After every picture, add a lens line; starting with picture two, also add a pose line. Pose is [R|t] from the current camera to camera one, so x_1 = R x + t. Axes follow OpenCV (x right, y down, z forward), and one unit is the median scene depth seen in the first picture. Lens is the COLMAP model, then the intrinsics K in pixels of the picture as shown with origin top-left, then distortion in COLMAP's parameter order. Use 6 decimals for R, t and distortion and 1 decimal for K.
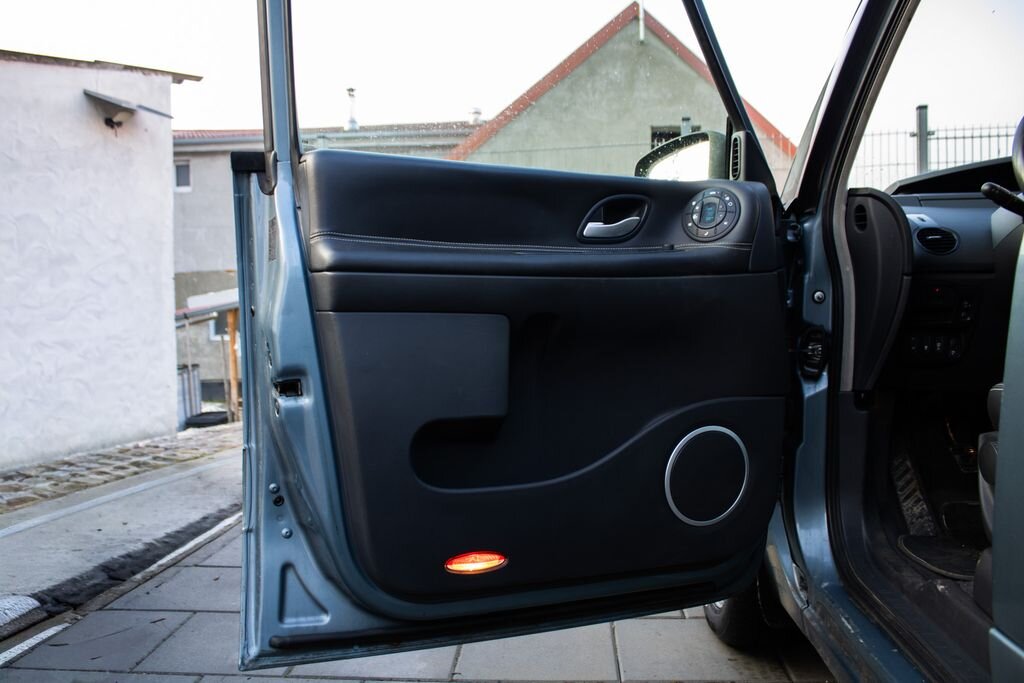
lens RADIAL K [[865.6, 0, 516.8], [0, 865.6, 333.1], [0, 0, 1]] dist [-0.047006, 0.013933]
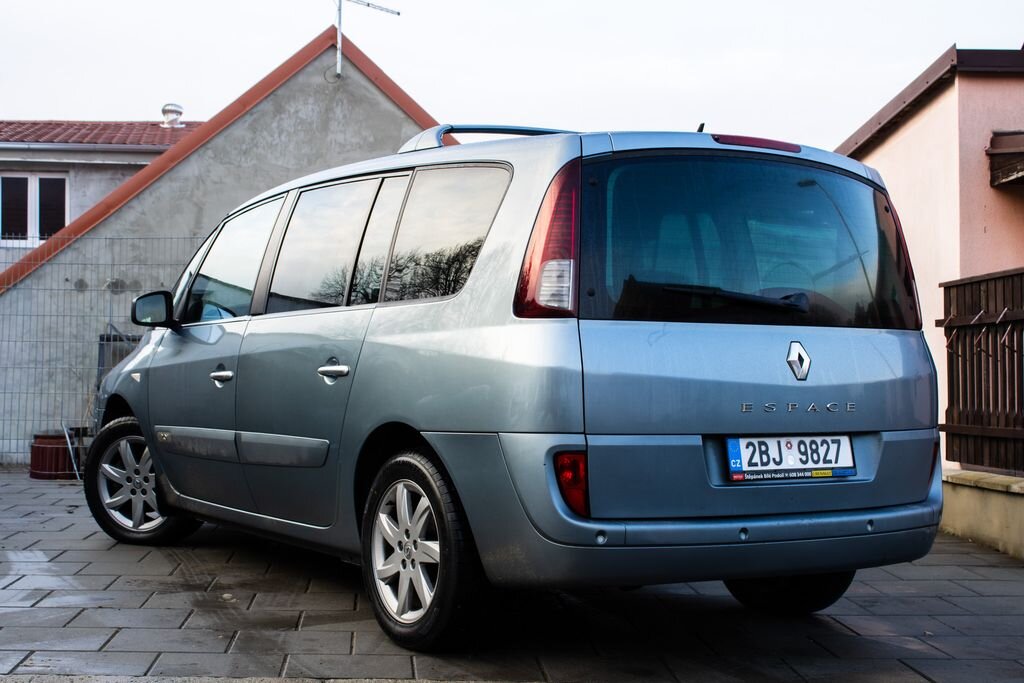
lens RADIAL K [[1516.0, 0, 496.0], [0, 1516.0, 355.5], [0, 0, 1]] dist [-0.033076, 0.000000]
pose [[0.990425, 0.015226, 0.137213, 0.098593], [-0.005896, 0.997658, -0.068145, 0.036222], [-0.137929, 0.066683, 0.988195, -0.471120]]
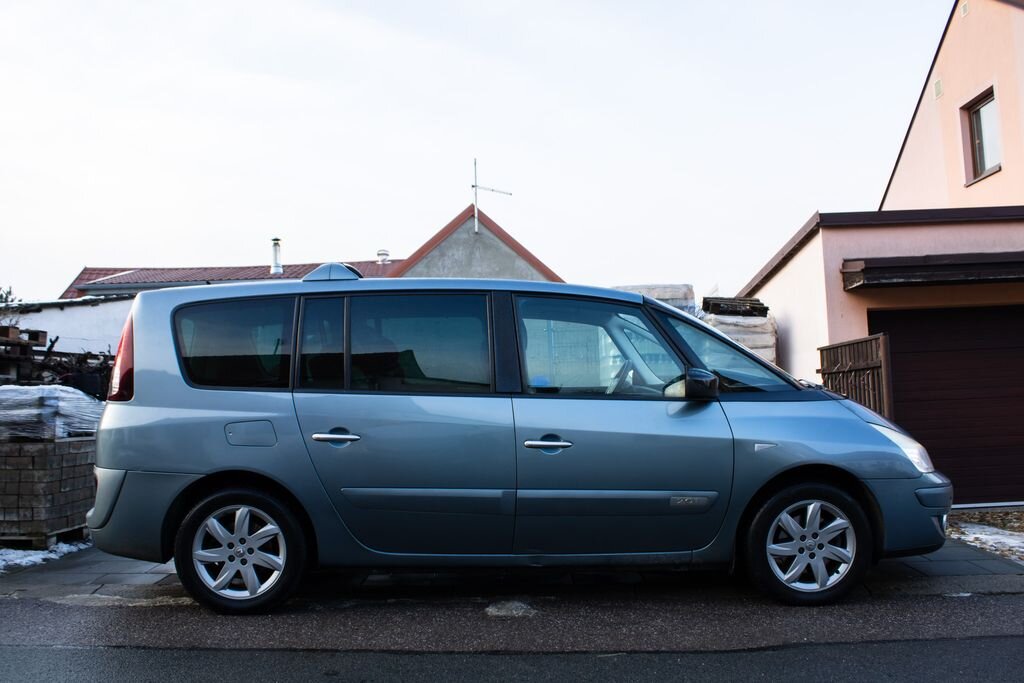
lens RADIAL K [[932.9, 0, 505.6], [0, 932.9, 343.0], [0, 0, 1]] dist [-0.114516, 0.000000]
pose [[0.998465, -0.020467, 0.051461, 0.109968], [0.026568, 0.992319, -0.120817, 0.032524], [-0.048593, 0.121999, 0.991340, -0.517989]]
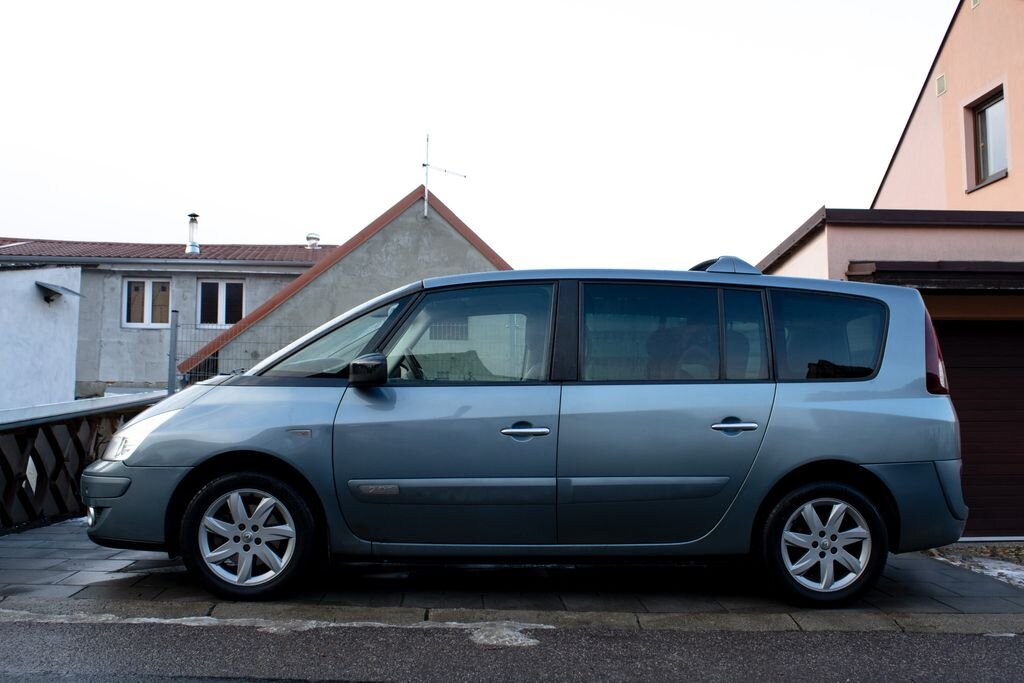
lens RADIAL K [[1030.0, 0, 514.7], [0, 1030.0, 338.4], [0, 0, 1]] dist [-0.098769, 0.000000]
pose [[0.992038, 0.024801, 0.123475, 0.092269], [-0.008830, 0.991703, -0.128250, 0.035993], [-0.125631, 0.126139, 0.984025, -0.500883]]
